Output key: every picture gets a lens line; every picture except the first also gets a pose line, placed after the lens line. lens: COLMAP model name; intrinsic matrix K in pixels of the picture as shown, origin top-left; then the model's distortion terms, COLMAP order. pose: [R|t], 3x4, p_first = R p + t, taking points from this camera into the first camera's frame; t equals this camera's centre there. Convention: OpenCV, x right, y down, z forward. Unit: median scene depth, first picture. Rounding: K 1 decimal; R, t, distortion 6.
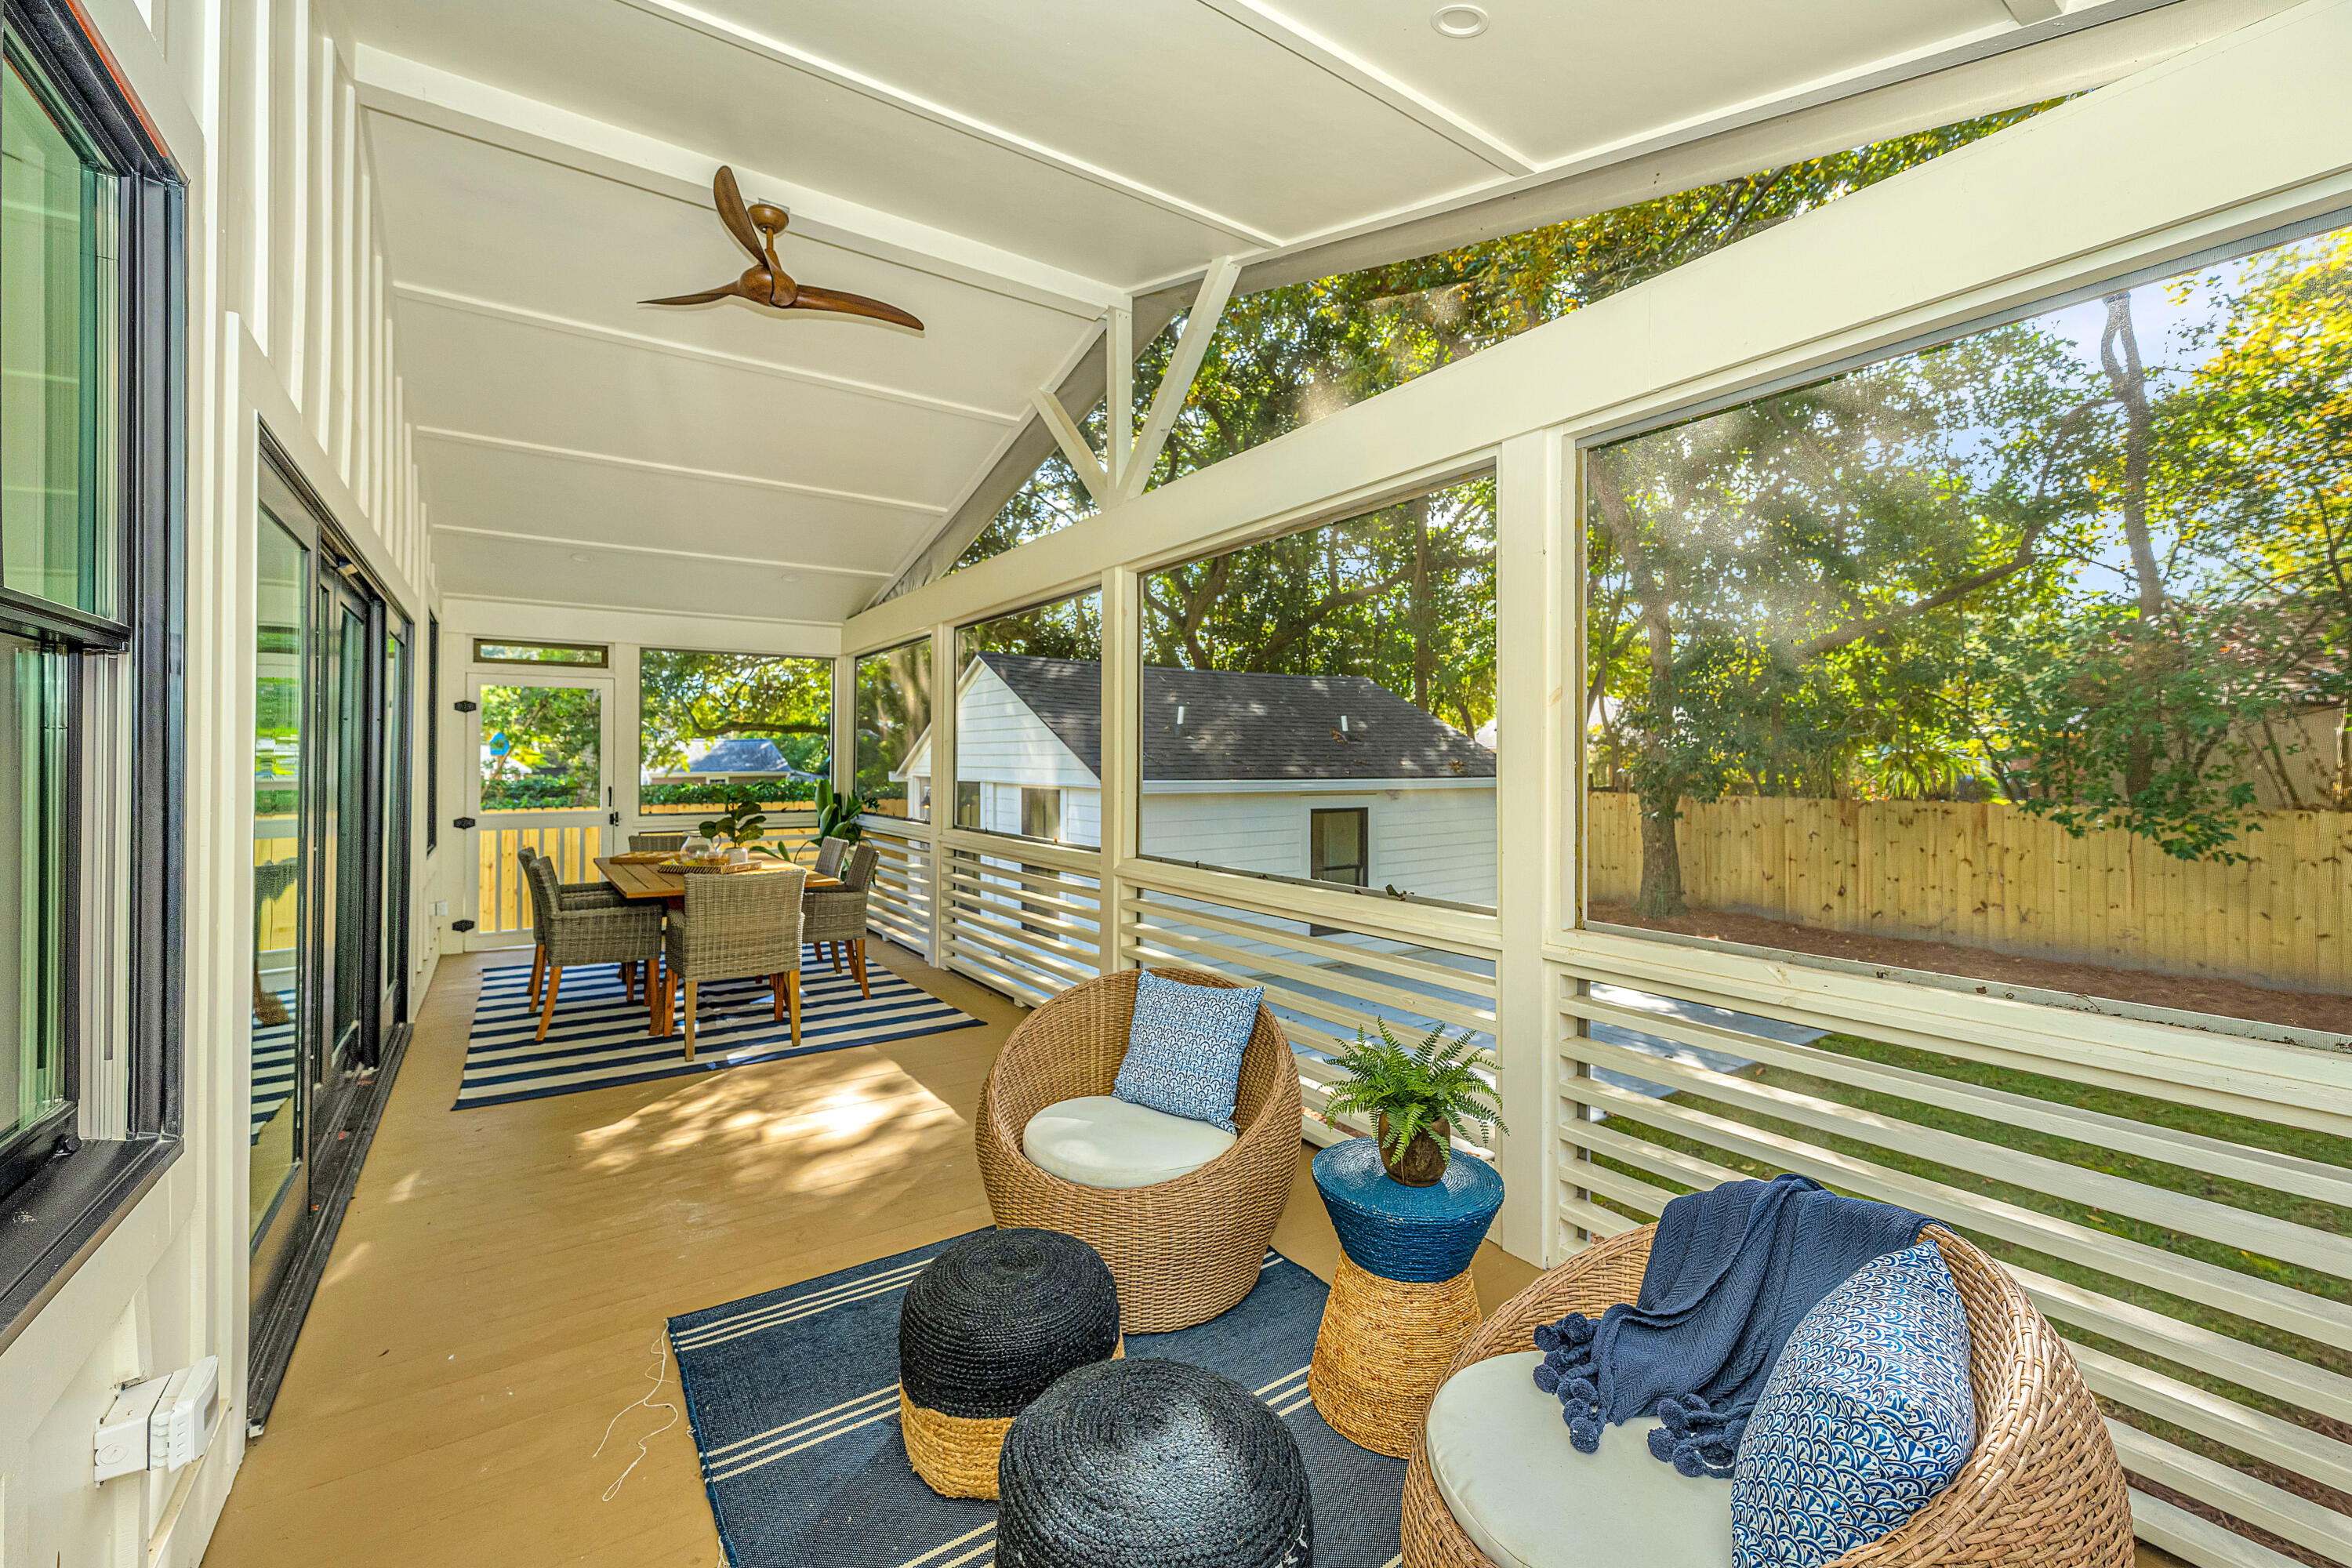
lens RADIAL K [[952.0, 0, 1188.8], [0, 952.0, 744.7], [0, 0, 1]] dist [-0.003460, 0.000005]
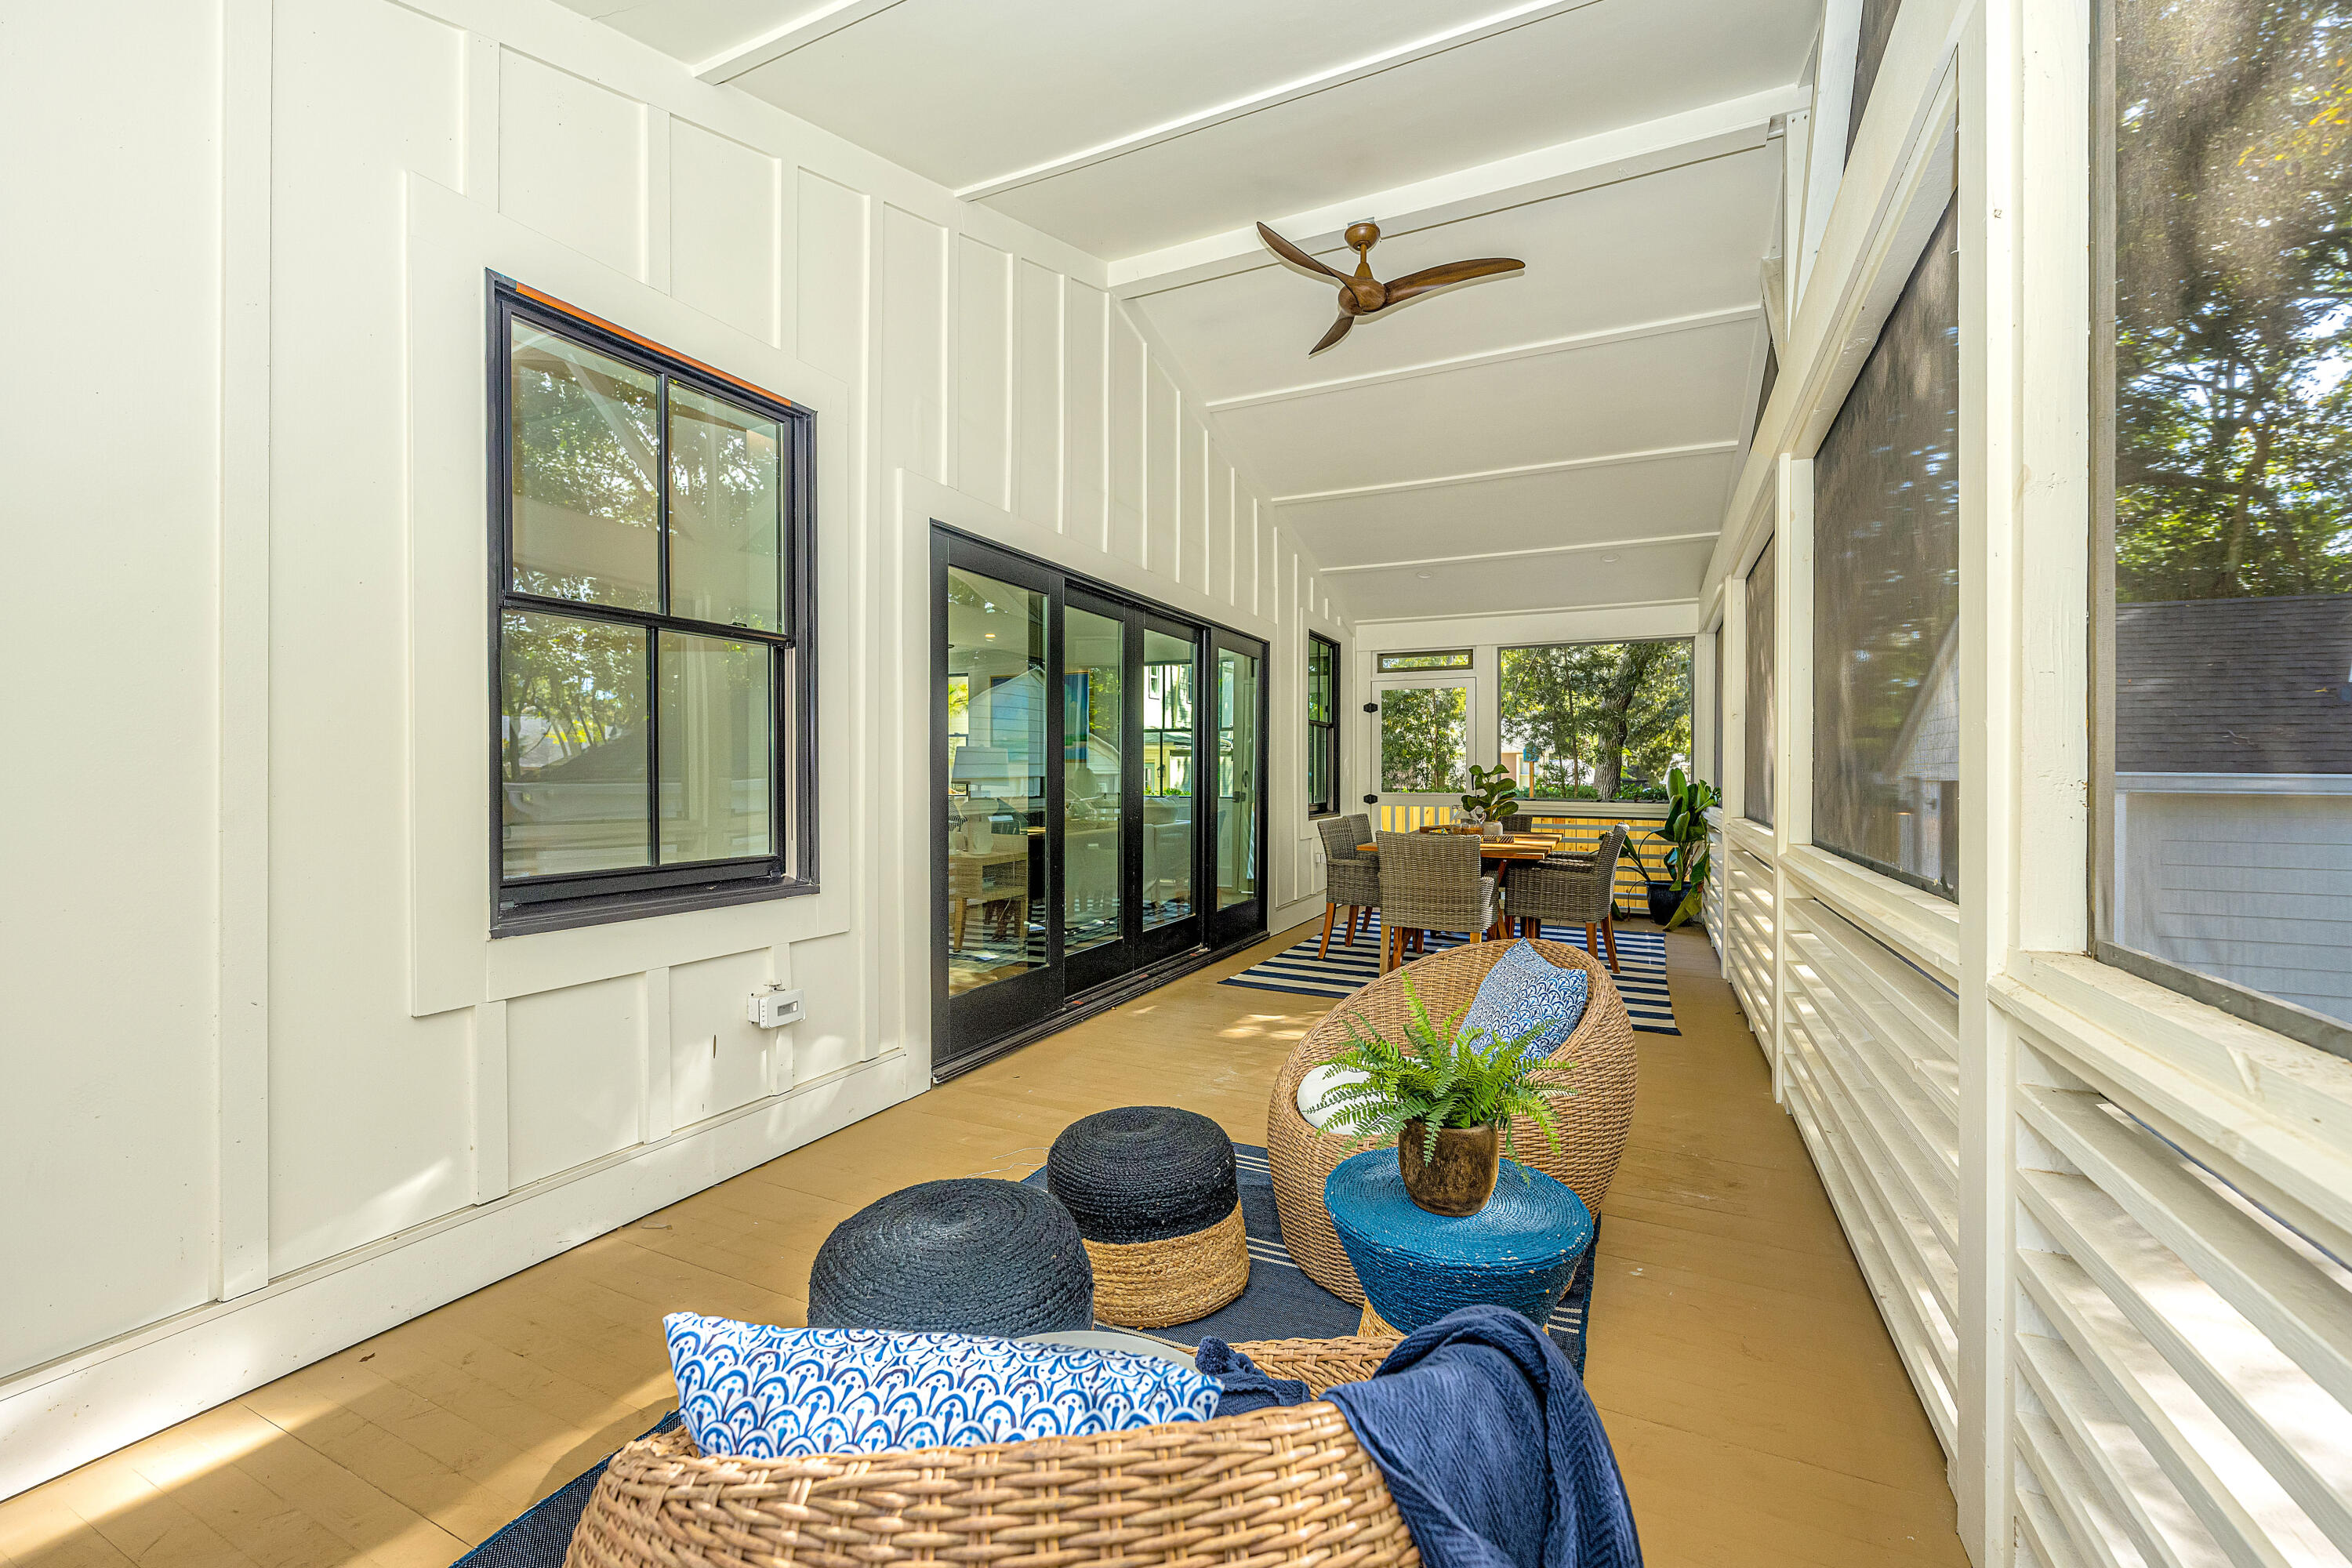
lens RADIAL K [[952.0, 0, 1173.8], [0, 952.0, 778.1], [0, 0, 1]] dist [-0.003460, 0.000005]
pose [[0.479762, 0.004063, -0.877389, 0.144836], [0.013977, 0.999827, 0.012272, 0.020812], [0.877287, -0.018151, 0.479623, 0.088427]]
